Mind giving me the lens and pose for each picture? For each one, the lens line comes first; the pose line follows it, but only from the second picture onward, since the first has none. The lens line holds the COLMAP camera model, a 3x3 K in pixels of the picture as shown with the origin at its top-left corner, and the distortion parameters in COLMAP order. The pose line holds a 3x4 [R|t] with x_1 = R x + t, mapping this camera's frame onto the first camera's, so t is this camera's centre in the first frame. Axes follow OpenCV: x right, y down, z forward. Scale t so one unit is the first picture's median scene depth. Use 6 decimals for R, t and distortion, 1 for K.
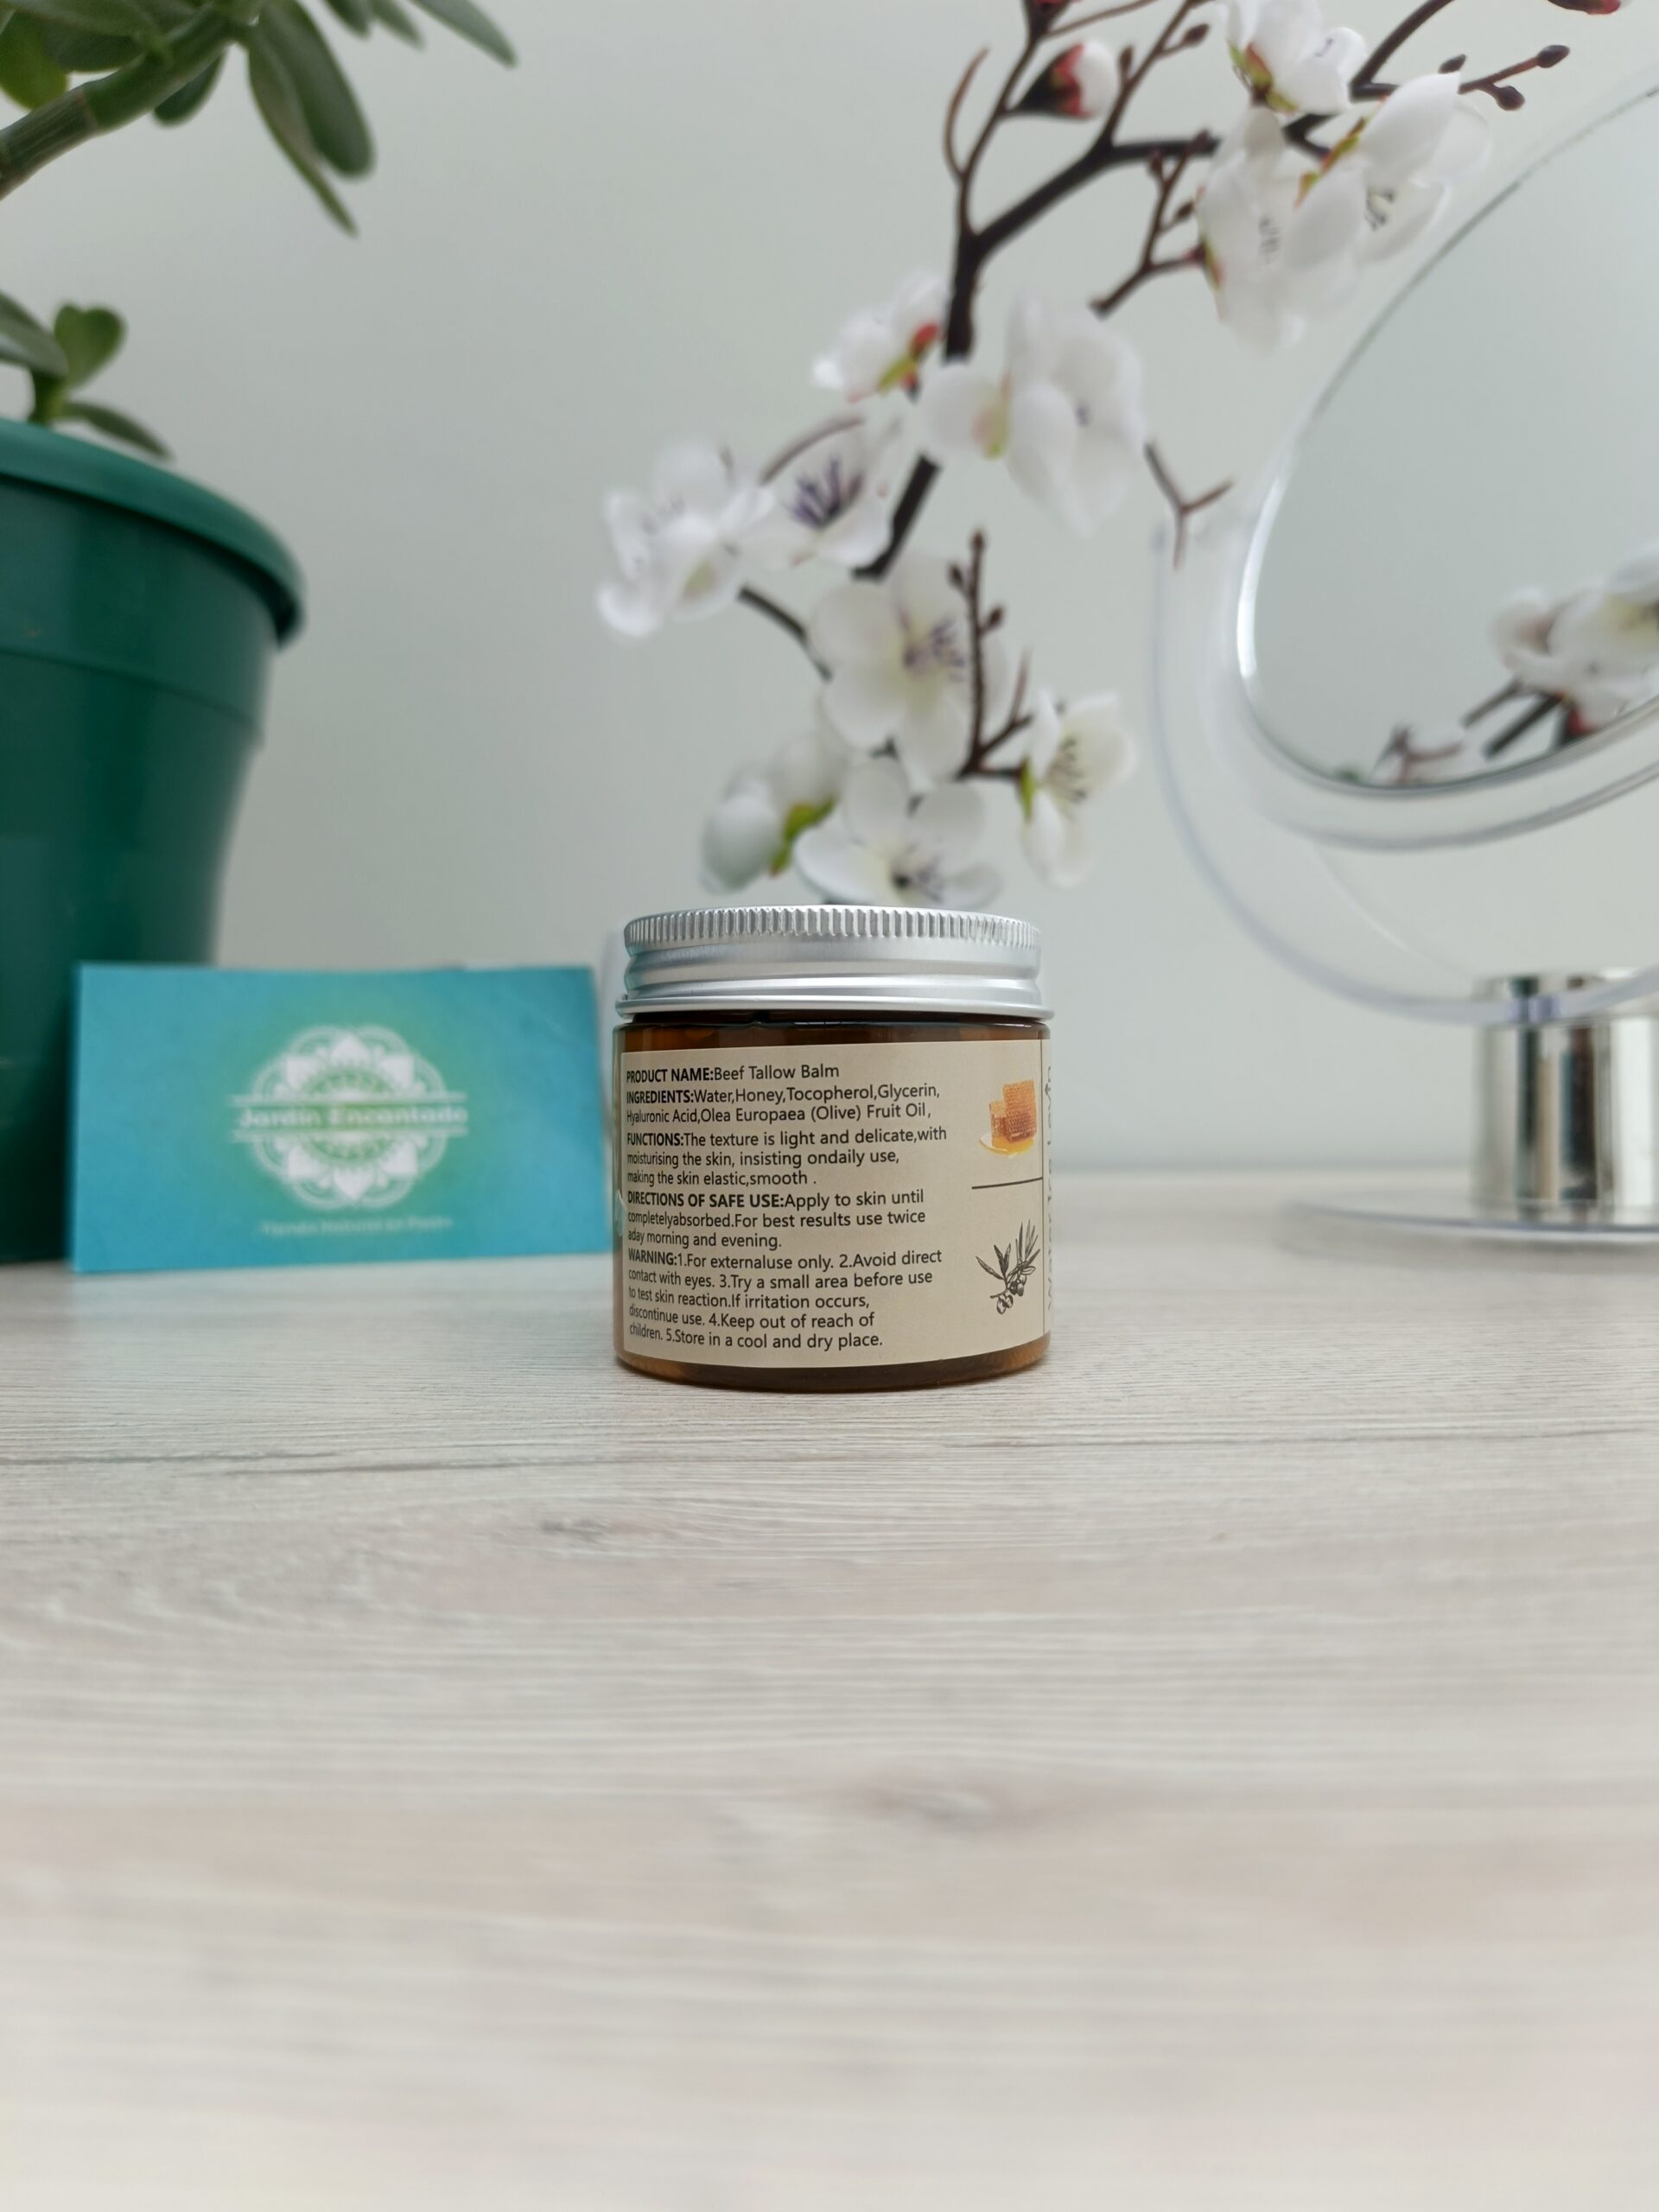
lens RADIAL K [[1453.0, 0, 798.9], [0, 1453.0, 1160.9], [0, 0, 1]] dist [-0.027756, -0.003210]
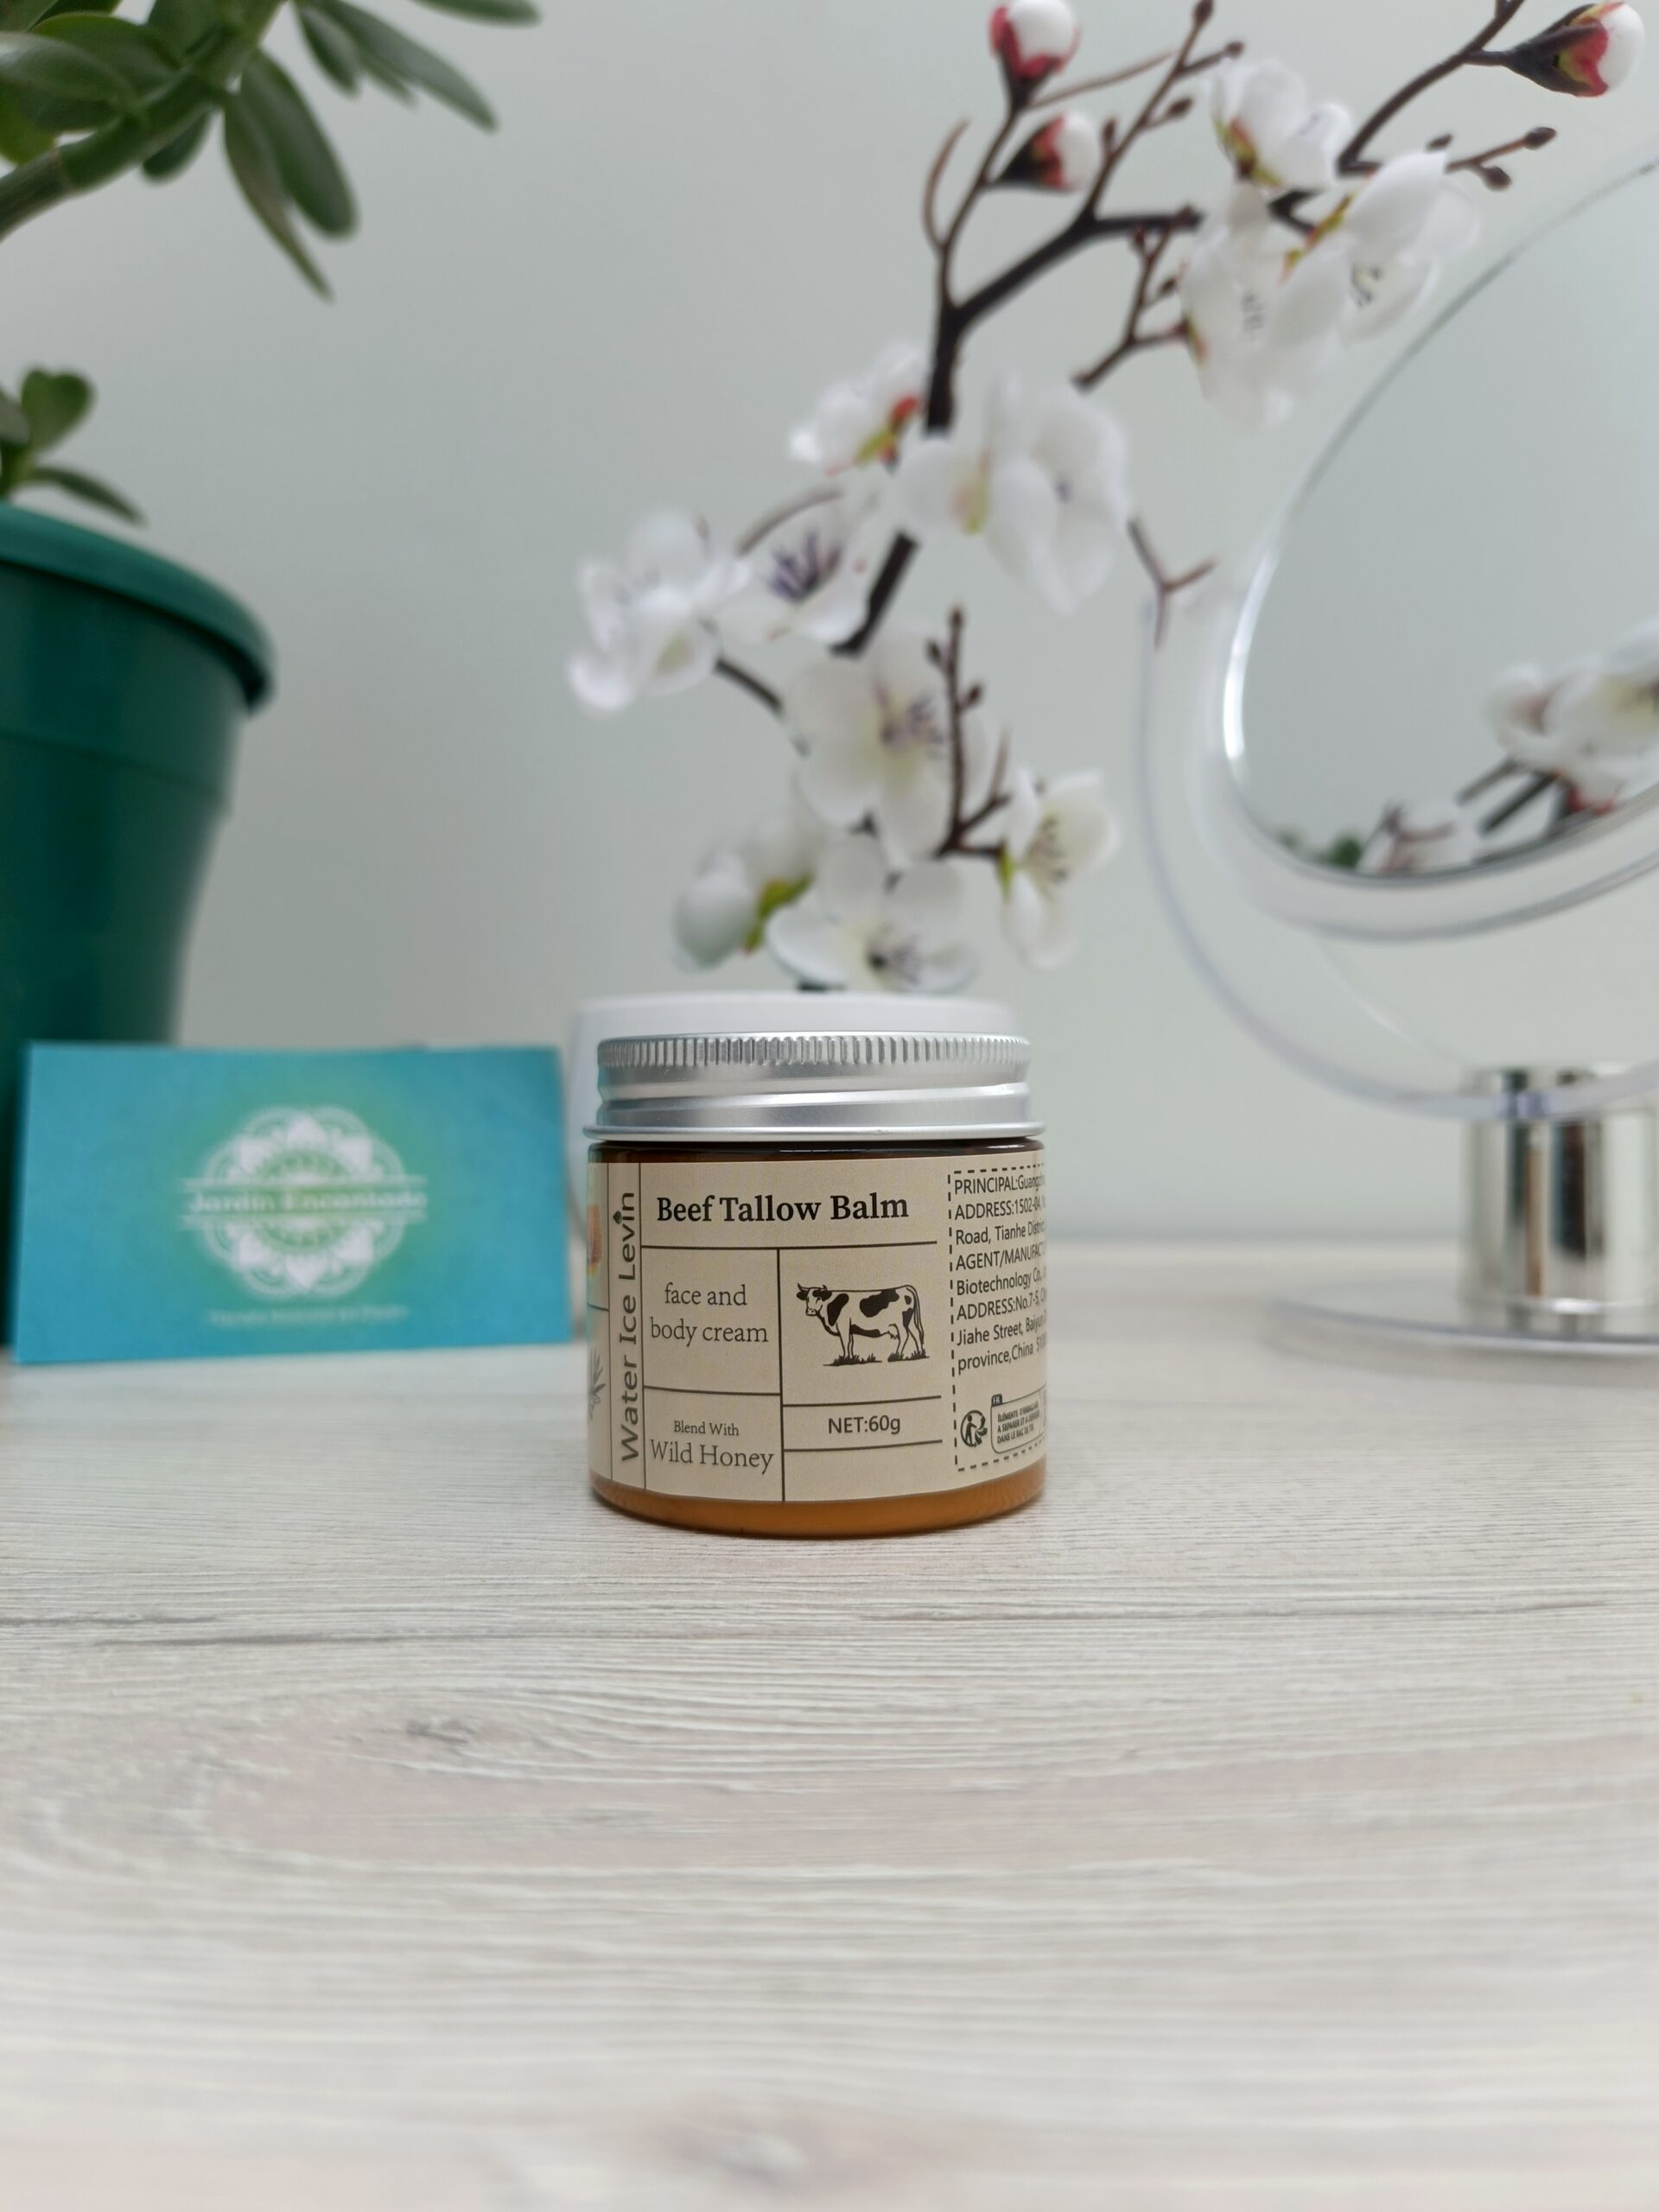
lens RADIAL K [[1453.0, 0, 815.9], [0, 1453.0, 1172.3], [0, 0, 1]] dist [-0.027756, -0.003210]
pose [[0.999952, 0.009663, -0.001399, 0.074153], [-0.009683, 0.999840, -0.015017, -0.083383], [0.001254, 0.015030, 0.999886, 0.057355]]
